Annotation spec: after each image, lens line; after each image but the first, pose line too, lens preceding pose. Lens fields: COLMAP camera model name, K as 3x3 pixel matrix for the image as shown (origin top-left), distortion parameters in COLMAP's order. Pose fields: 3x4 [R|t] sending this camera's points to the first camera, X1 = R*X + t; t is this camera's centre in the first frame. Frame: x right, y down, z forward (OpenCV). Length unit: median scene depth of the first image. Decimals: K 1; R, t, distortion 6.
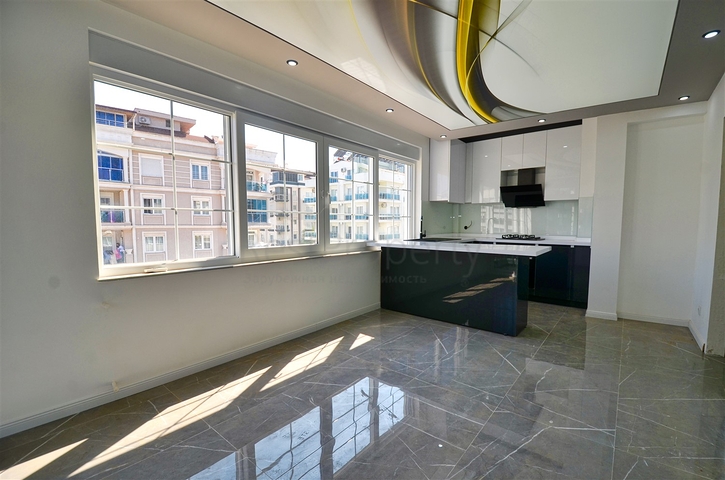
lens RADIAL K [[324.2, 0, 362.5], [0, 324.2, 240.0], [0, 0, 1]] dist [0.002804, -0.016115]
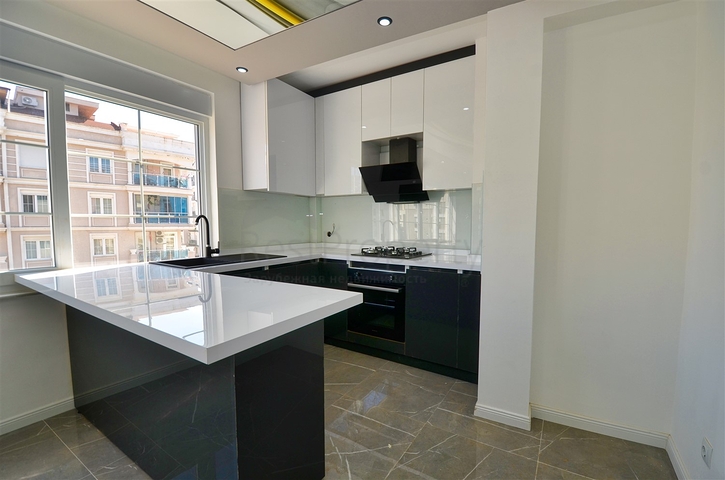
lens RADIAL K [[325.5, 0, 362.5], [0, 325.5, 240.0], [0, 0, 1]] dist [-0.001476, -0.016305]
pose [[0.991918, -0.006789, 0.126702, 0.332195], [0.006917, 0.999976, -0.000563, -0.027816], [-0.126695, 0.001435, 0.991941, 0.379937]]
